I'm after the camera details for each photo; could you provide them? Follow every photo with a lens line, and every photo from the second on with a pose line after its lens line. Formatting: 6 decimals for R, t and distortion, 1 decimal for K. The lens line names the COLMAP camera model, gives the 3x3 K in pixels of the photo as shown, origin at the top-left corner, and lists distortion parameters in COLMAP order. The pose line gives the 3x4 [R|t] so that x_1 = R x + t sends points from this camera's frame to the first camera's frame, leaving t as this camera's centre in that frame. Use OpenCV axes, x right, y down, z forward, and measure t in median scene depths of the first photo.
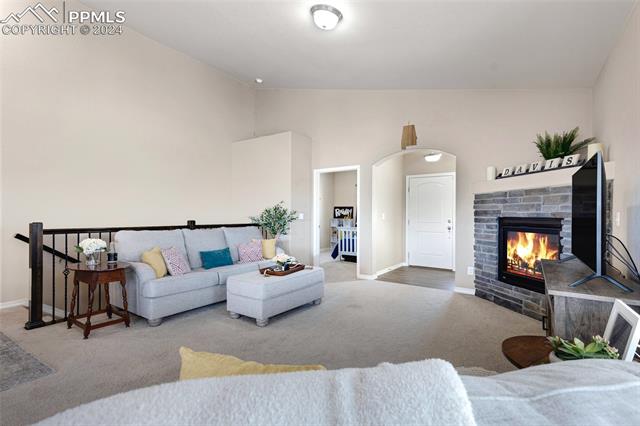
lens RADIAL K [[299.0, 0, 318.8], [0, 299.0, 215.1], [0, 0, 1]] dist [0.017295, -0.000047]
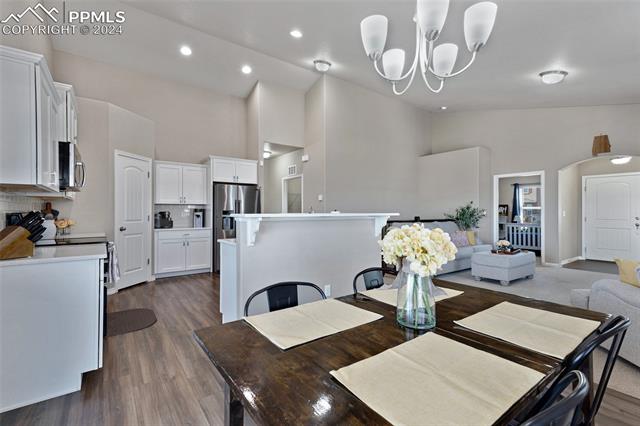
lens RADIAL K [[288.0, 0, 324.4], [0, 288.0, 212.3], [0, 0, 1]] dist [0.016853, 0.000095]
pose [[0.946837, 0.001133, -0.321713, -0.421512], [-0.000620, 0.999998, 0.001697, -0.004811], [0.321714, -0.001407, 0.946836, -0.500971]]
